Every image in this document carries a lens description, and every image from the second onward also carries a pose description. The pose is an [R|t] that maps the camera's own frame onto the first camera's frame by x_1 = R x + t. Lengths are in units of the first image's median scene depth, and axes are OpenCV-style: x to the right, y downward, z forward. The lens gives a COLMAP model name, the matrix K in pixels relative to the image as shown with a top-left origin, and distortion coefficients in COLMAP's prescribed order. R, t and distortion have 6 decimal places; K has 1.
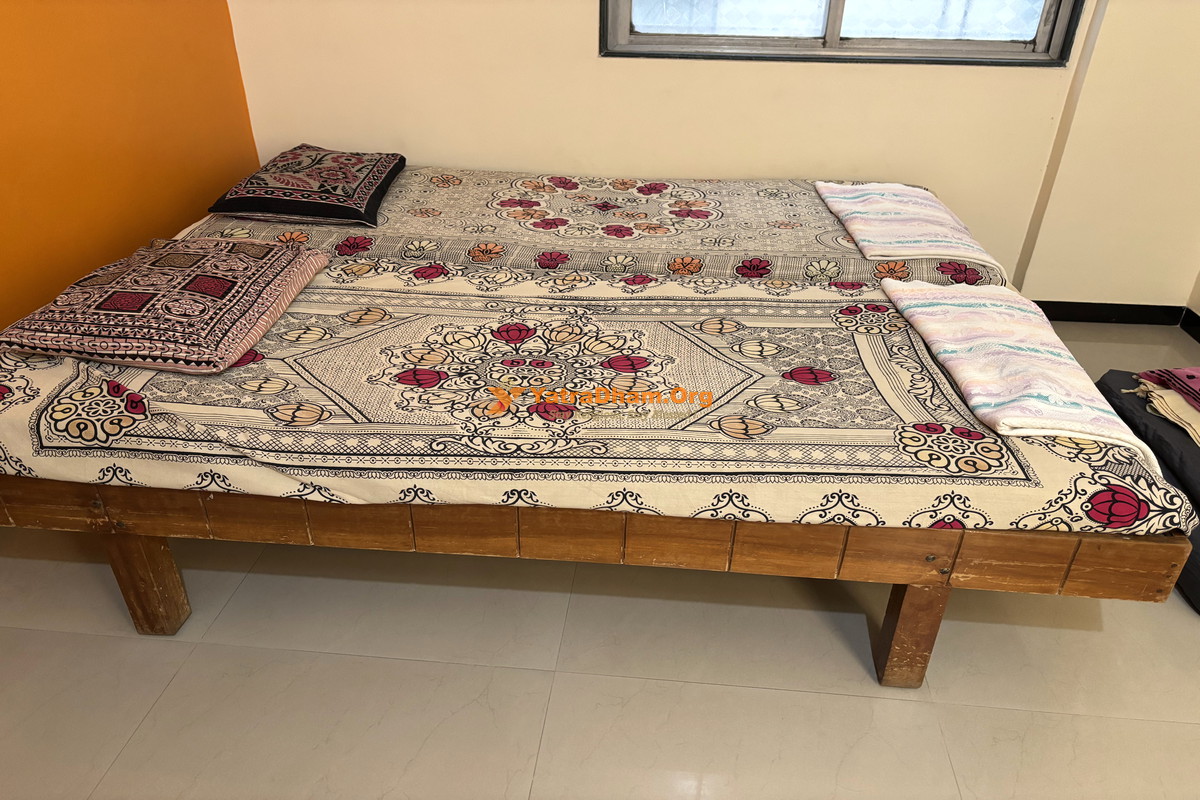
lens RADIAL K [[874.8, 0, 603.6], [0, 874.8, 398.3], [0, 0, 1]] dist [0.043130, -0.048338]
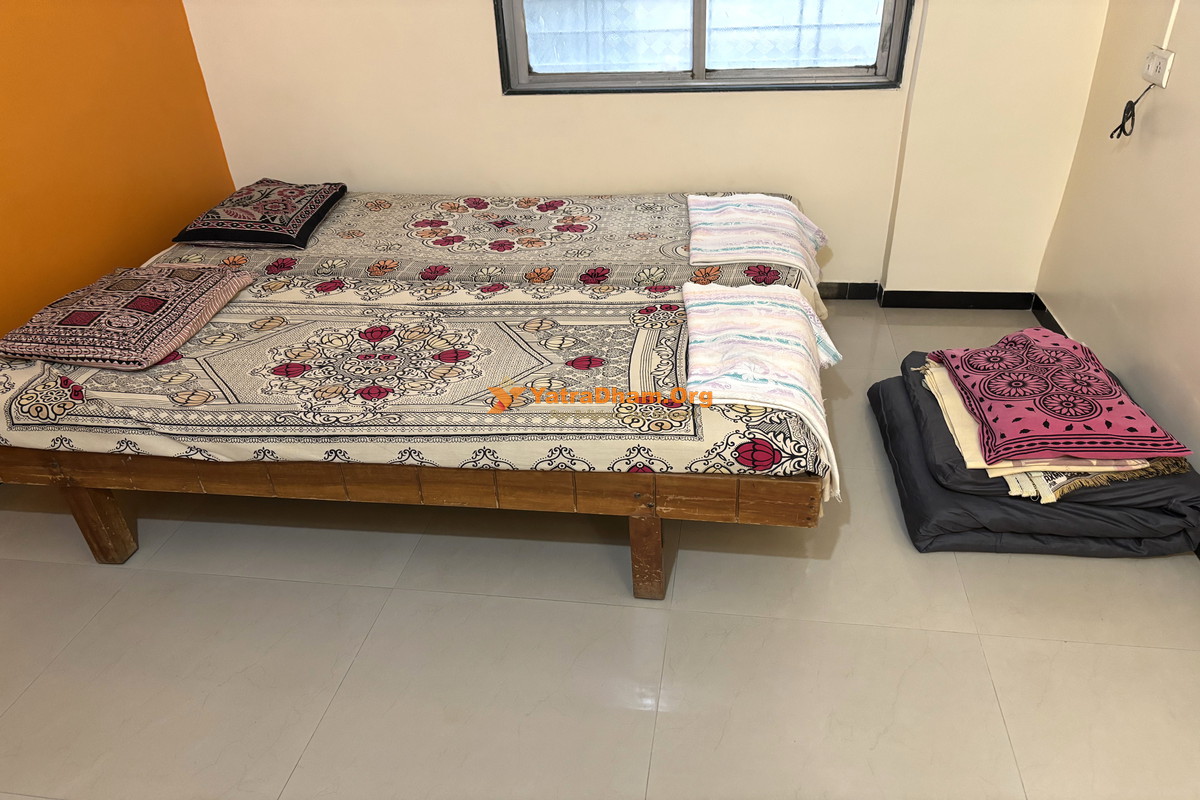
lens RADIAL K [[874.8, 0, 598.4], [0, 874.8, 398.5], [0, 0, 1]] dist [0.043130, -0.048338]
pose [[0.996778, -0.018074, -0.078142, 0.333617], [0.018958, 0.999764, 0.010576, 0.013437], [0.077933, -0.012023, 0.996886, -0.274768]]
